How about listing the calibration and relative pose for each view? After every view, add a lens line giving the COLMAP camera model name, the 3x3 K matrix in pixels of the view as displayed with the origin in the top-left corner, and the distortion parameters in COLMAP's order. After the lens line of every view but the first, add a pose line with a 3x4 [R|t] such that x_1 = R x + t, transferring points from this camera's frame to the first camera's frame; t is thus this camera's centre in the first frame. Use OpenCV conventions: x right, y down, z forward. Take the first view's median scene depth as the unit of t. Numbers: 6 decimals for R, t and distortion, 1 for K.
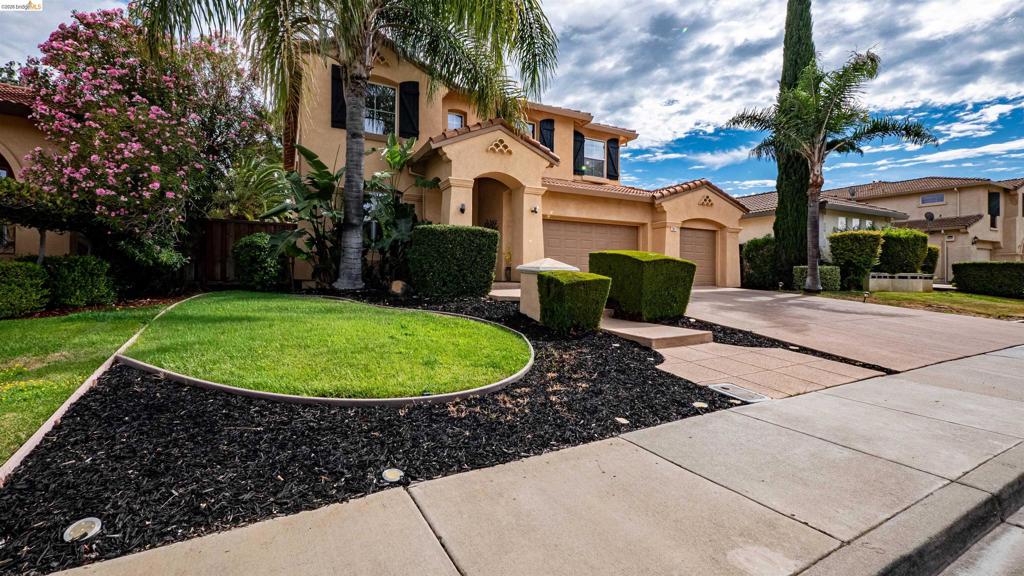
lens RADIAL K [[433.7, 0, 510.2], [0, 433.7, 282.2], [0, 0, 1]] dist [-0.004312, 0.000329]
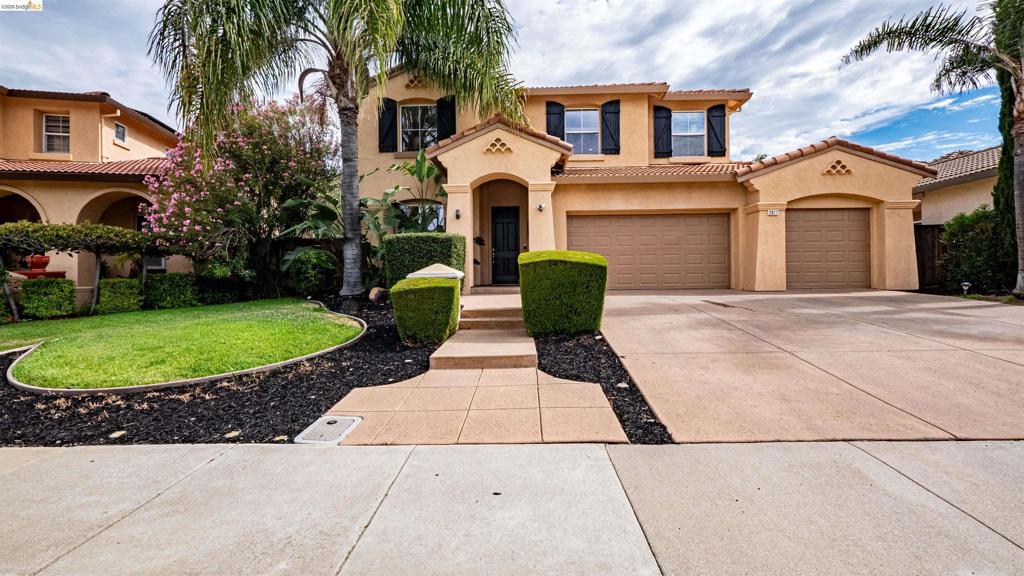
lens RADIAL K [[433.7, 0, 509.0], [0, 433.7, 287.7], [0, 0, 1]] dist [-0.004312, 0.000329]
pose [[0.872537, -0.005563, -0.488517, 0.349258], [0.011069, 0.999904, 0.008385, -0.004857], [0.488423, -0.012724, 0.872514, 0.127903]]
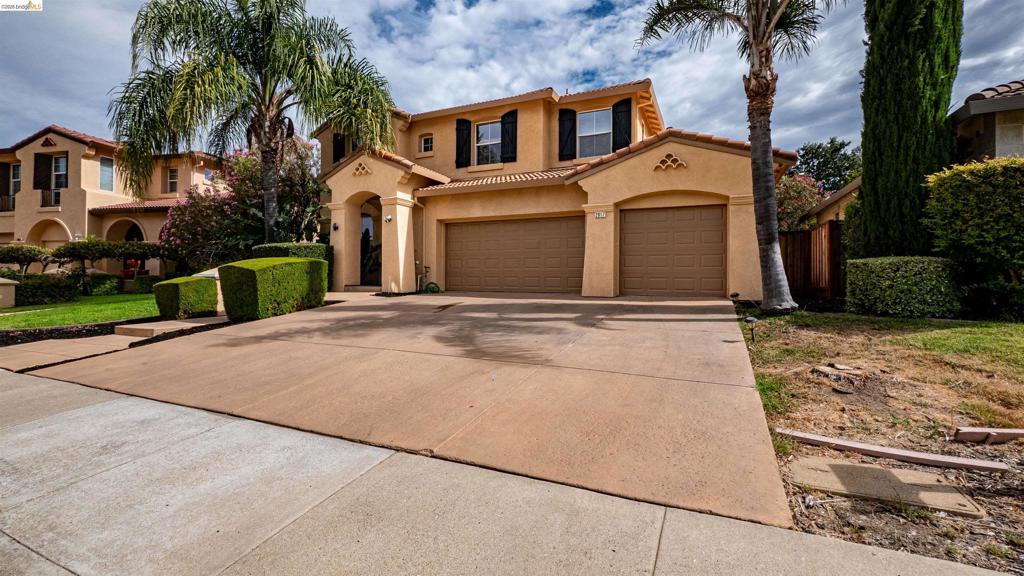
lens RADIAL K [[433.7, 0, 512.9], [0, 433.7, 284.6], [0, 0, 1]] dist [-0.004312, 0.000329]
pose [[0.617992, 0.009205, -0.786130, 0.861397], [-0.011616, 0.999929, 0.002577, -0.007999], [0.786098, 0.007540, 0.618056, 0.453796]]
